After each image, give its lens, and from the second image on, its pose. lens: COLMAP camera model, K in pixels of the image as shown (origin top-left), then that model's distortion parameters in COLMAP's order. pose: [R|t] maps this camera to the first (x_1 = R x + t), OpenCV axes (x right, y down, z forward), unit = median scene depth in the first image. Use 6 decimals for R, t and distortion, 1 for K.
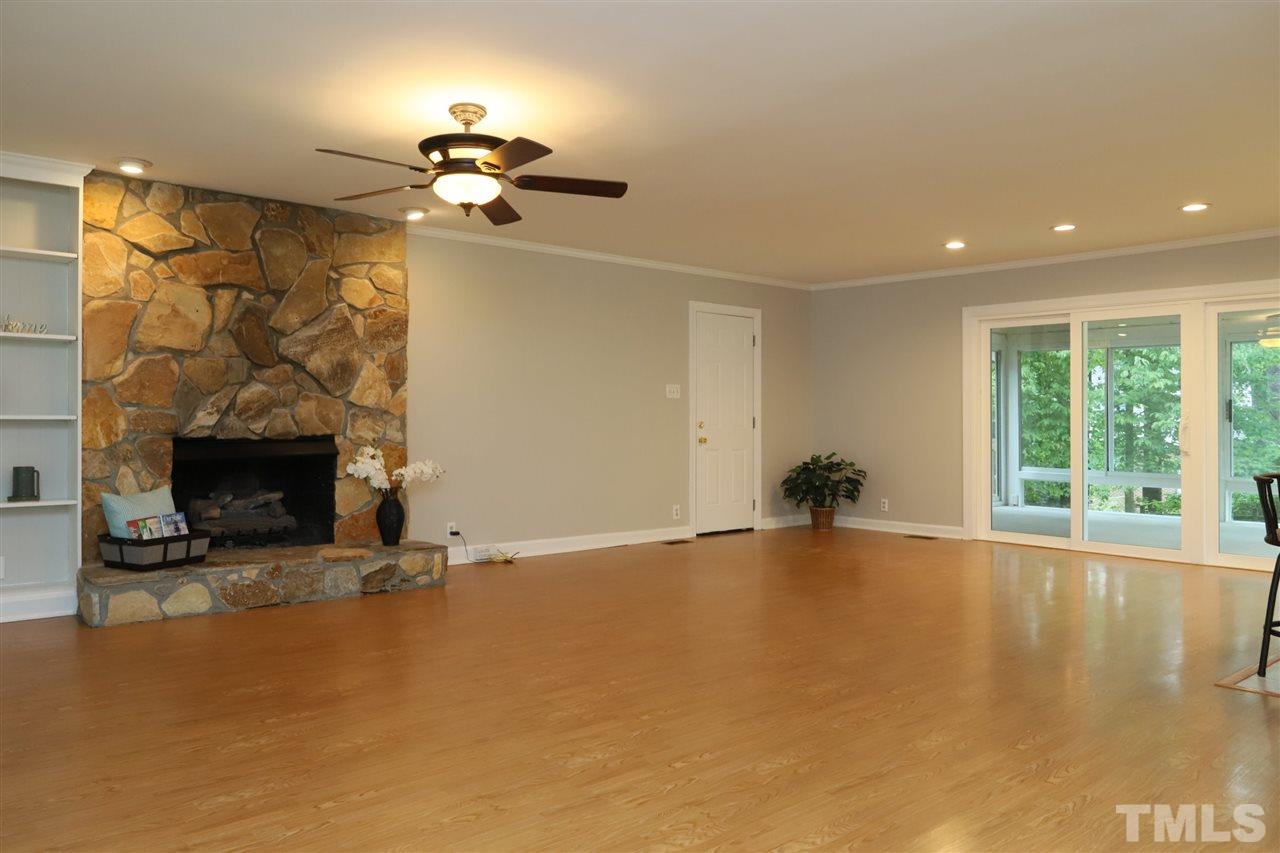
lens RADIAL K [[1009.5, 0, 640.0], [0, 1009.5, 426.5], [0, 0, 1]] dist [-0.008186, -0.000018]
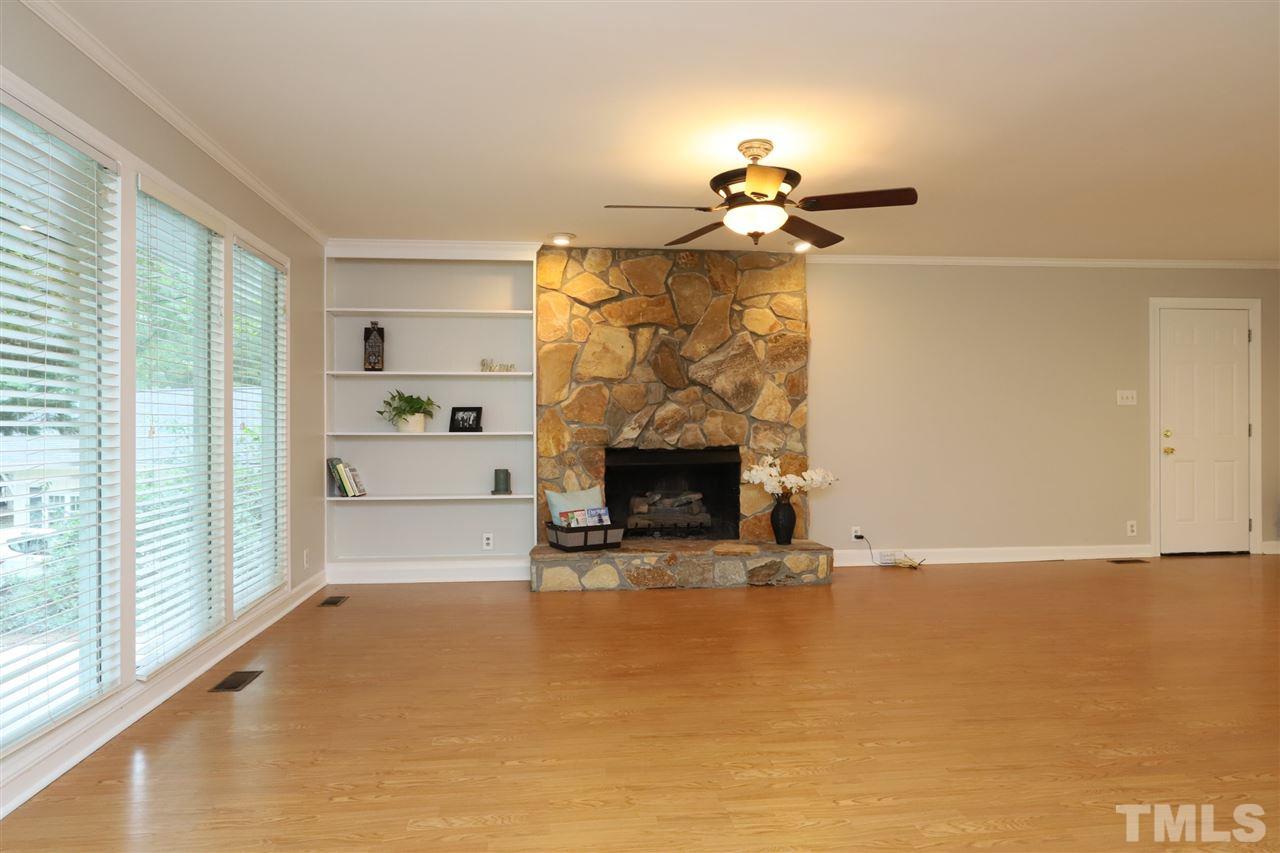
lens RADIAL K [[873.0, 0, 639.0], [0, 873.0, 437.2], [0, 0, 1]] dist [-0.008037, 0.000416]
pose [[0.803470, -0.003078, -0.595337, 0.218534], [0.005927, 0.999978, 0.002829, -0.005326], [0.595315, -0.005802, 0.803471, 0.138181]]
